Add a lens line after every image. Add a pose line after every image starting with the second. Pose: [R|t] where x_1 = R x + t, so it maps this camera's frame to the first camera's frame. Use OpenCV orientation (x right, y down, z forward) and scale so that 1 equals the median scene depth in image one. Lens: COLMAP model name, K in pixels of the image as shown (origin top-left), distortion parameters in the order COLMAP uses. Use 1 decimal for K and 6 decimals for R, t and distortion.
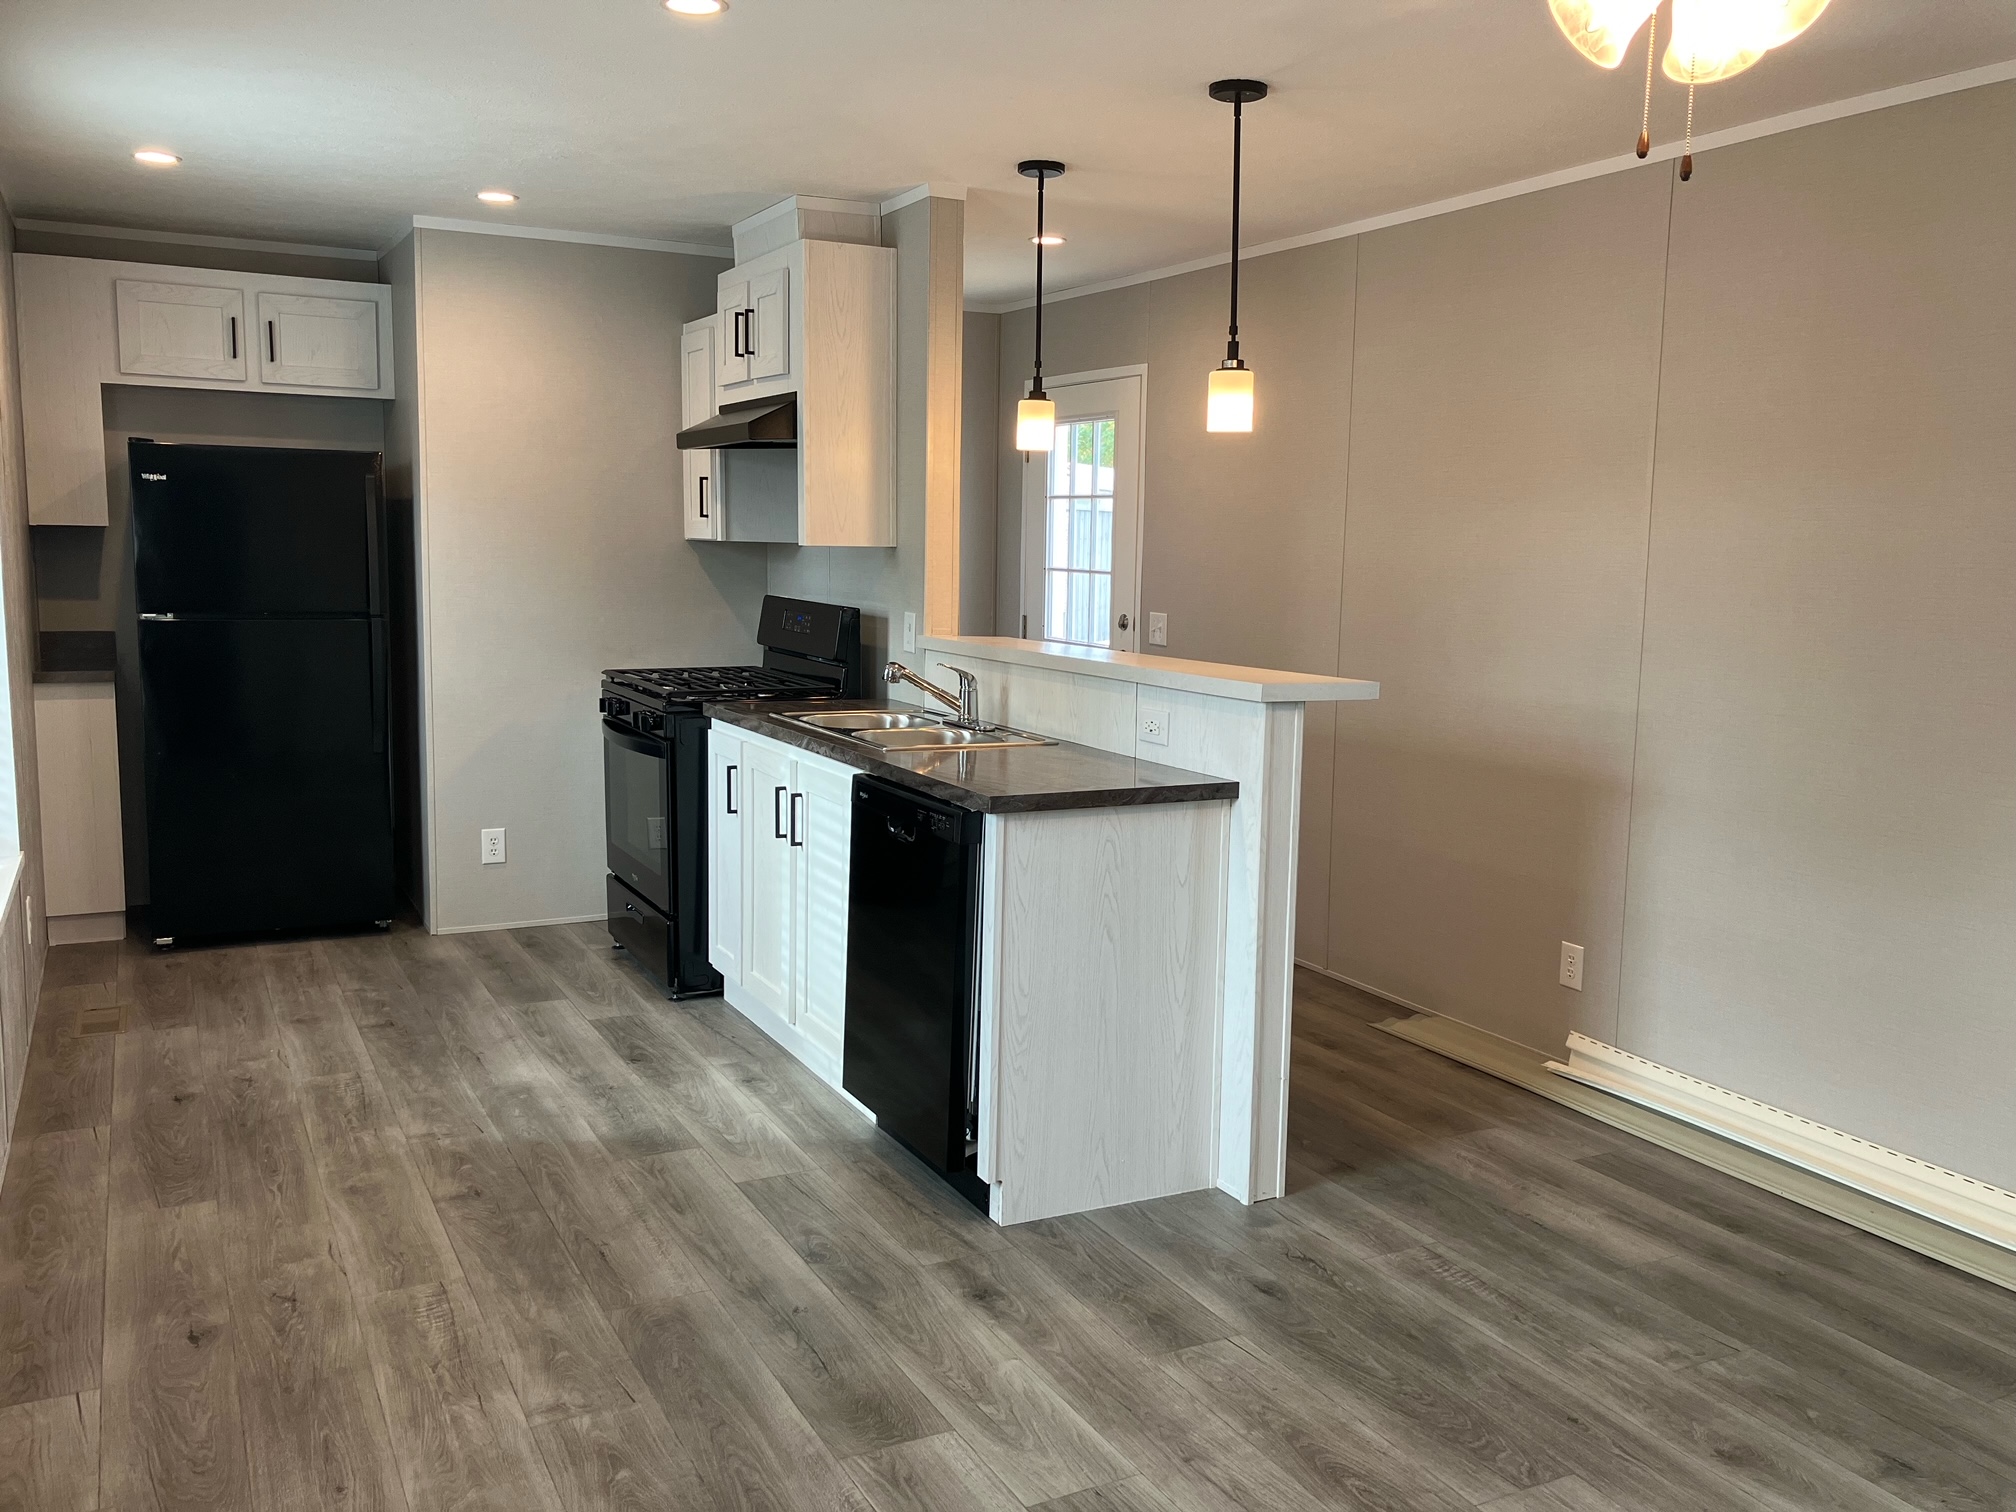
lens RADIAL K [[1648.1, 0, 1027.3], [0, 1648.1, 759.0], [0, 0, 1]] dist [0.027839, -0.028679]
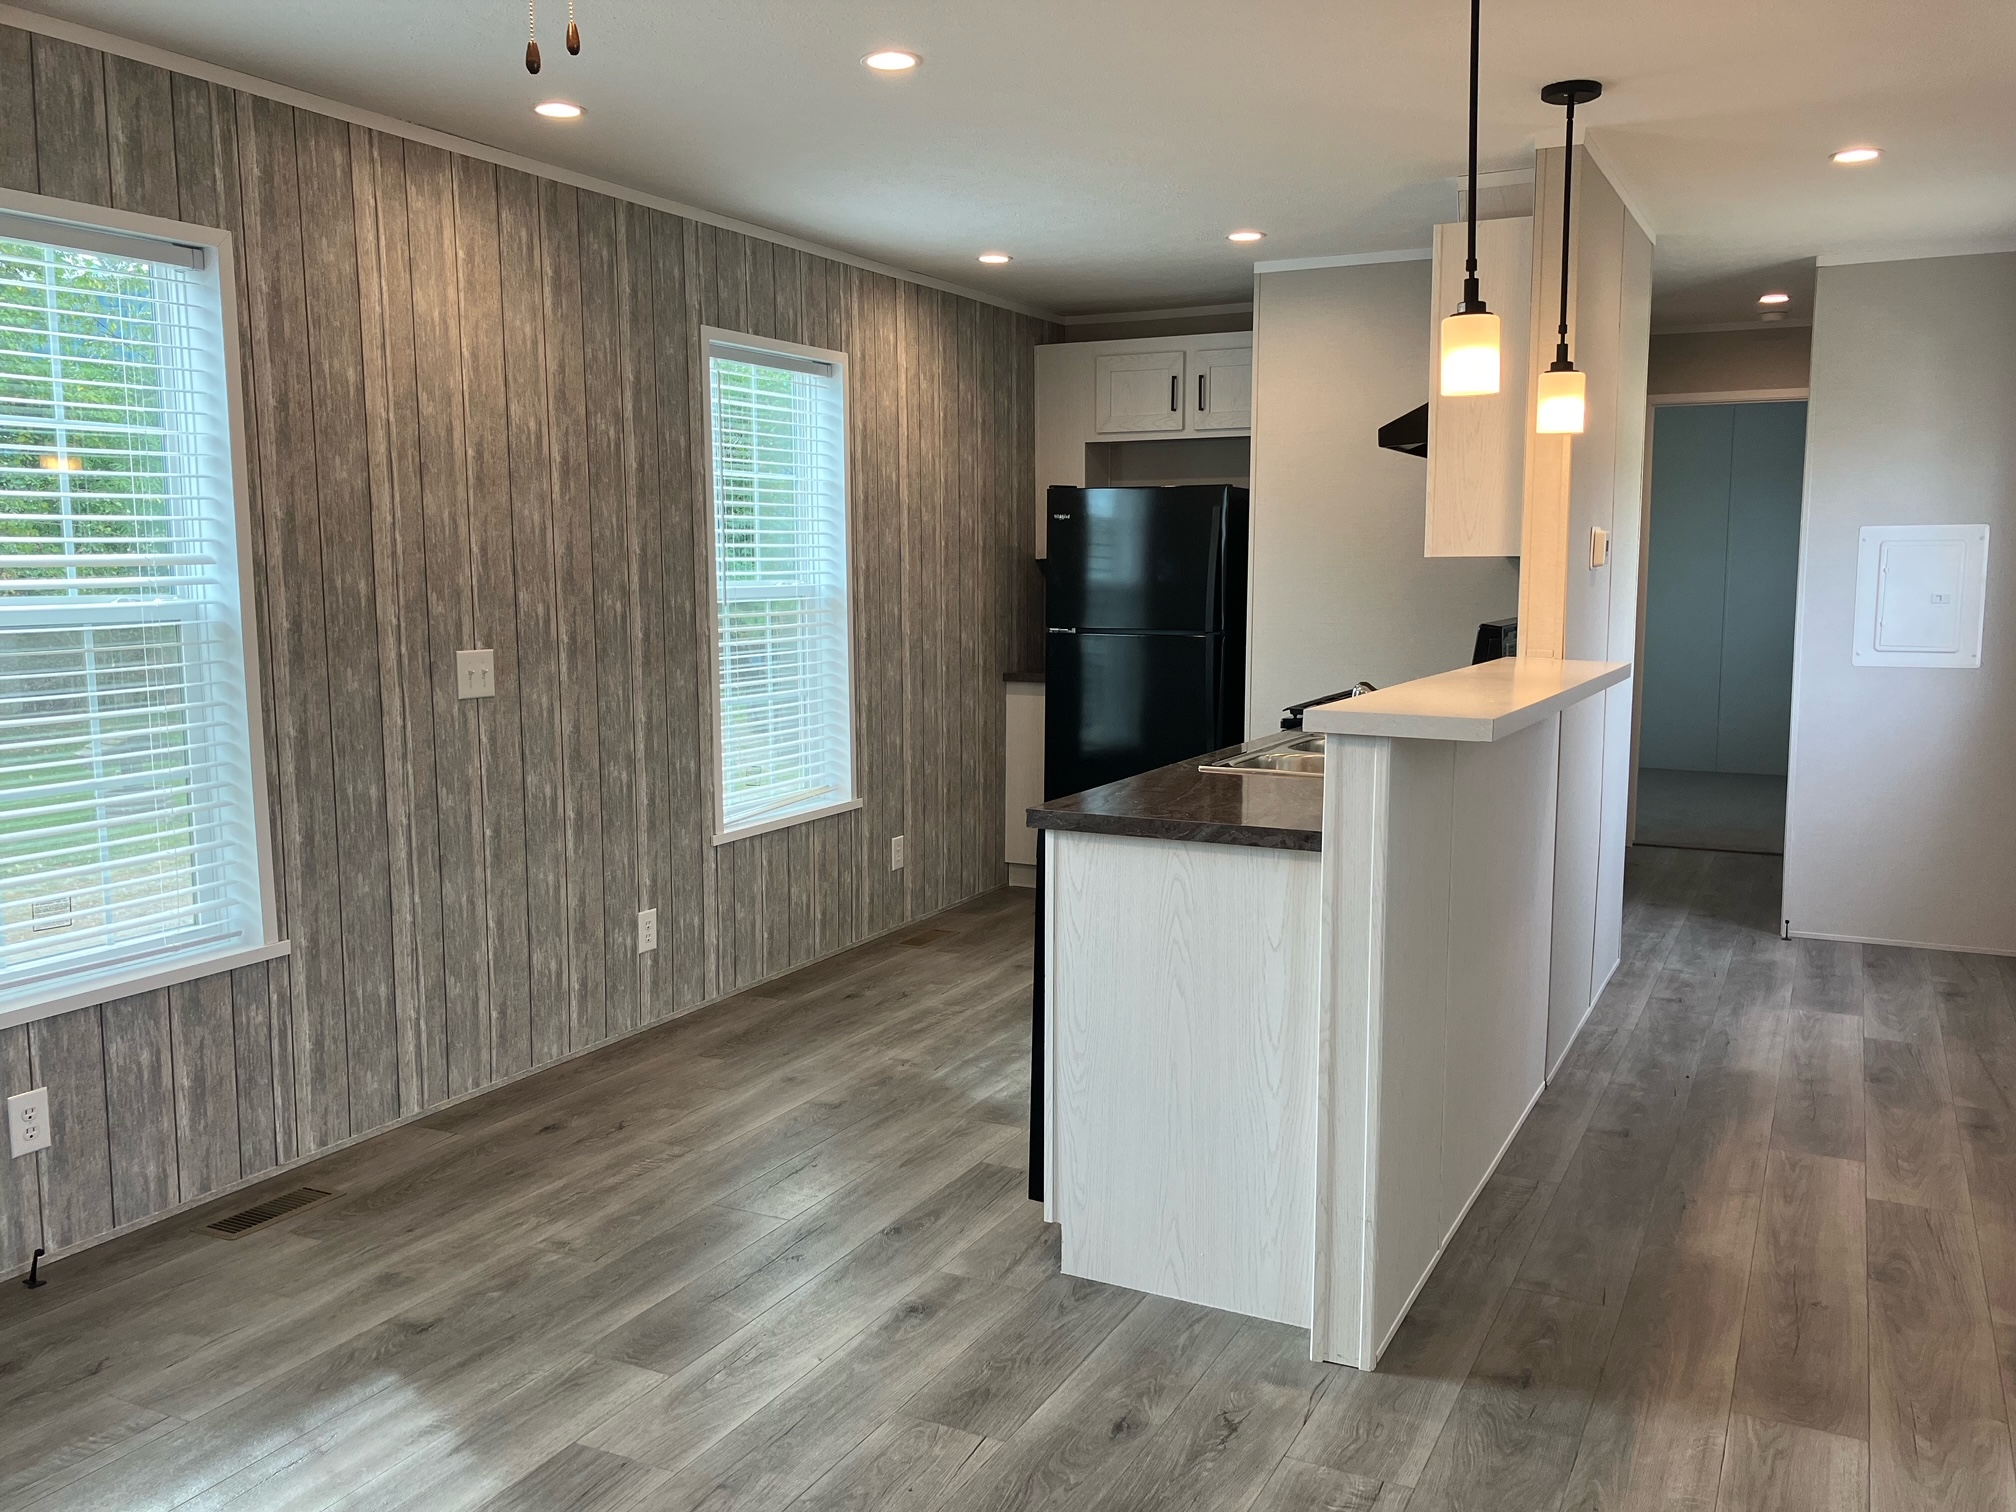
lens RADIAL K [[1648.1, 0, 1016.6], [0, 1648.1, 766.9], [0, 0, 1]] dist [0.027839, -0.028679]
pose [[0.584414, 0.081093, -0.807393, 0.525853], [-0.095789, 0.994931, 0.030594, -0.021378], [0.805782, 0.059460, 0.589220, 0.306404]]
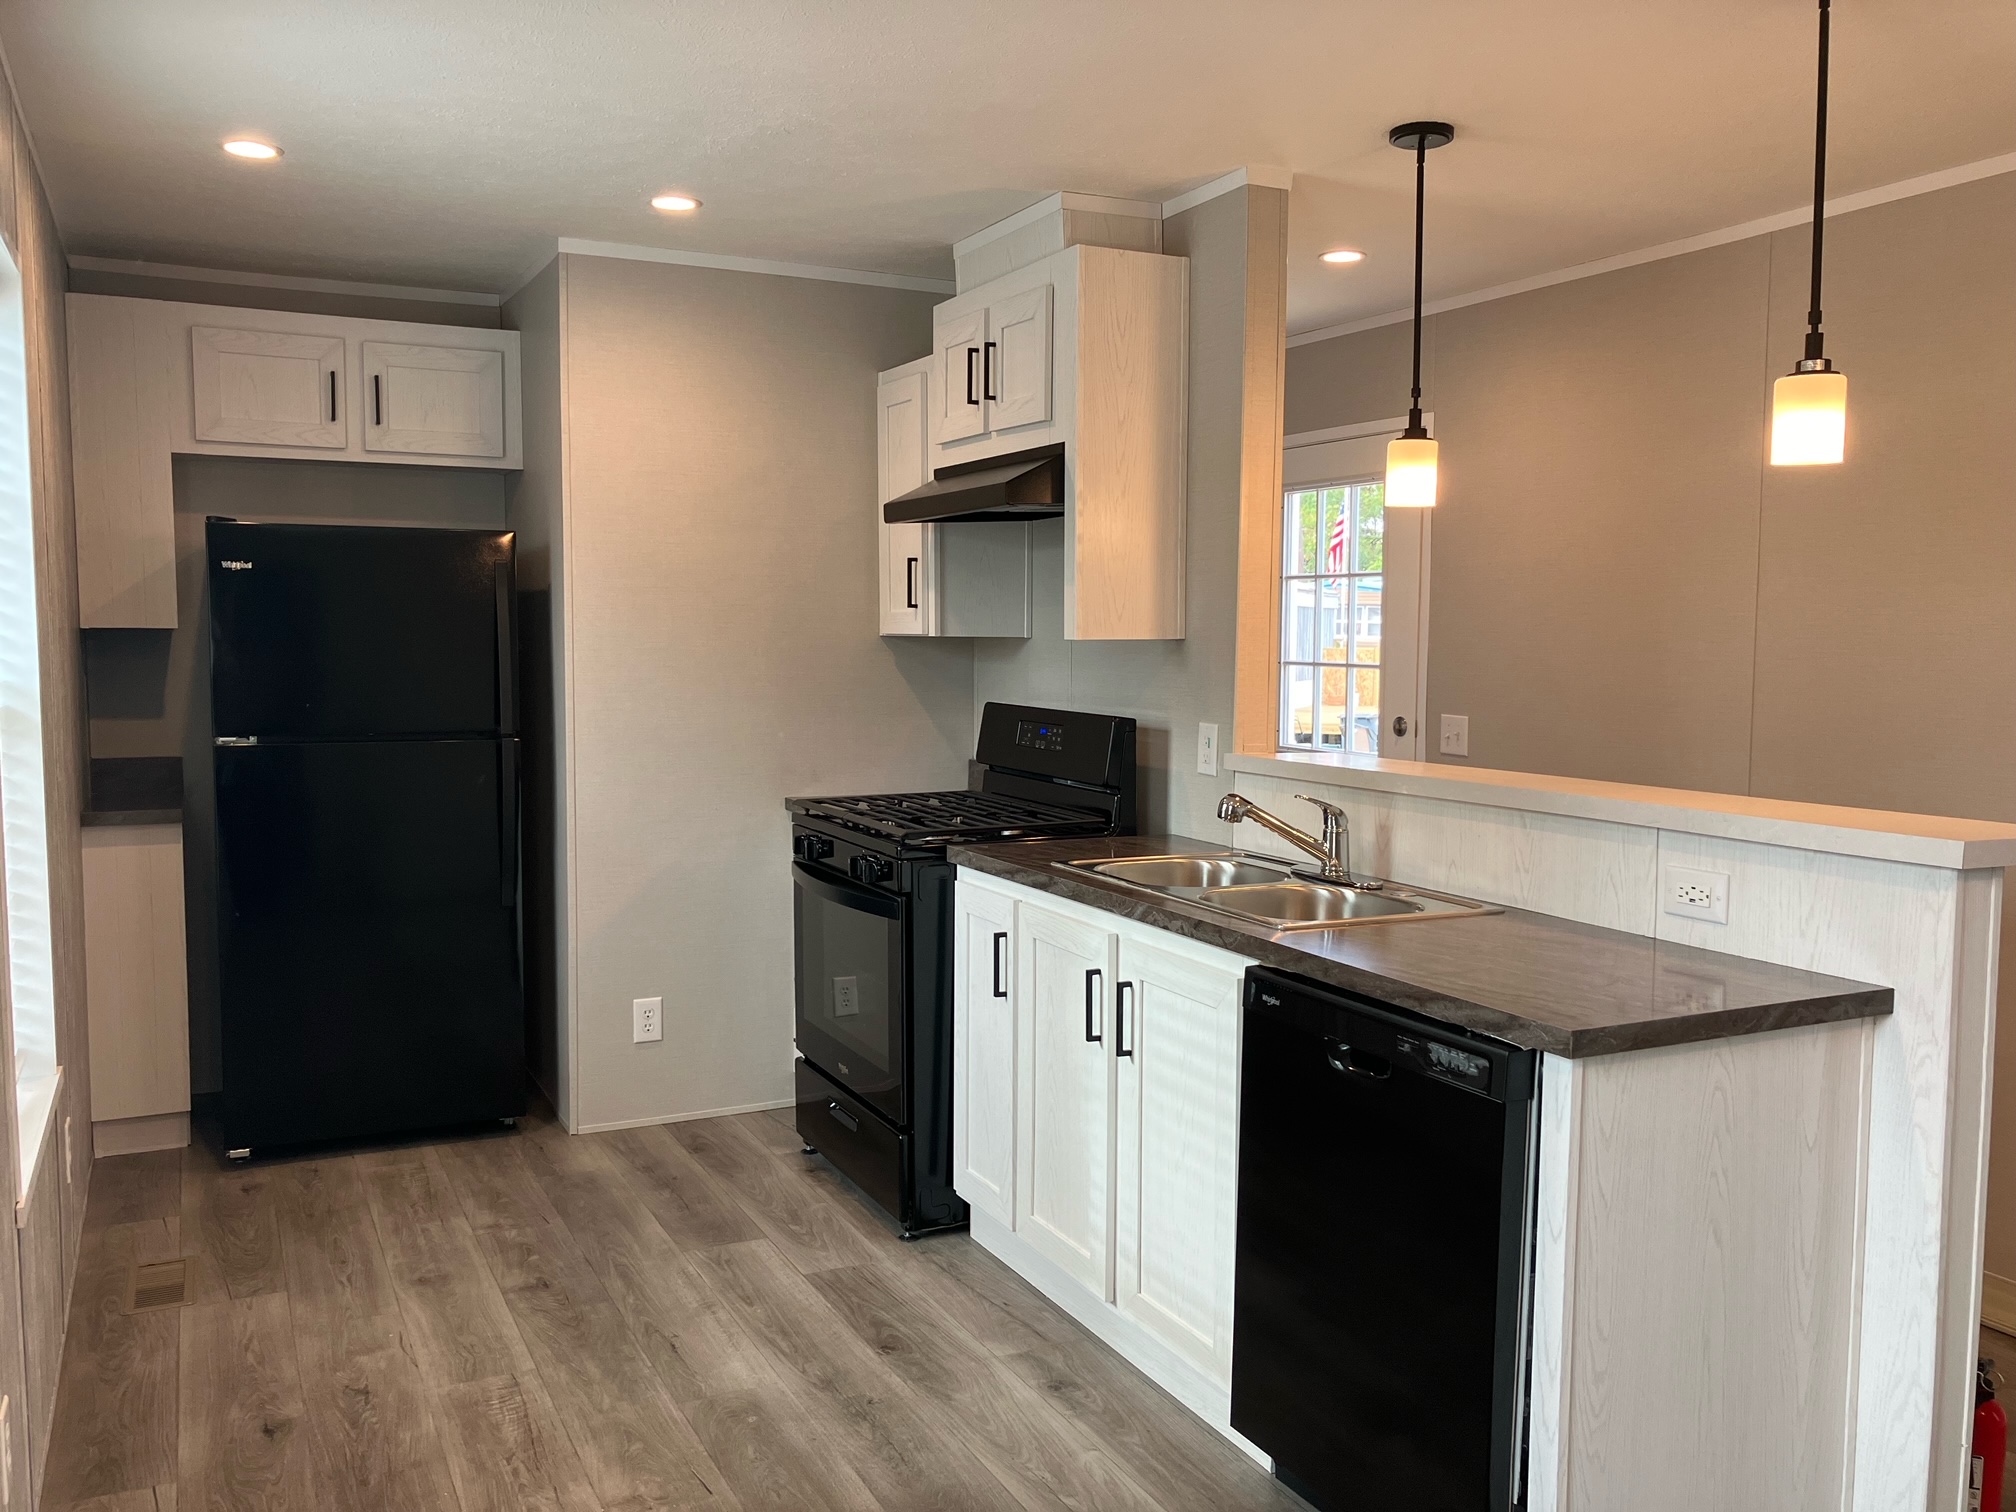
lens RADIAL K [[1648.1, 0, 1037.5], [0, 1648.1, 763.9], [0, 0, 1]] dist [0.027839, -0.028679]
pose [[0.999758, -0.012523, -0.018109, -0.151643], [0.011564, 0.998573, -0.052138, -0.034433], [0.018736, 0.051916, 0.998476, 0.256537]]
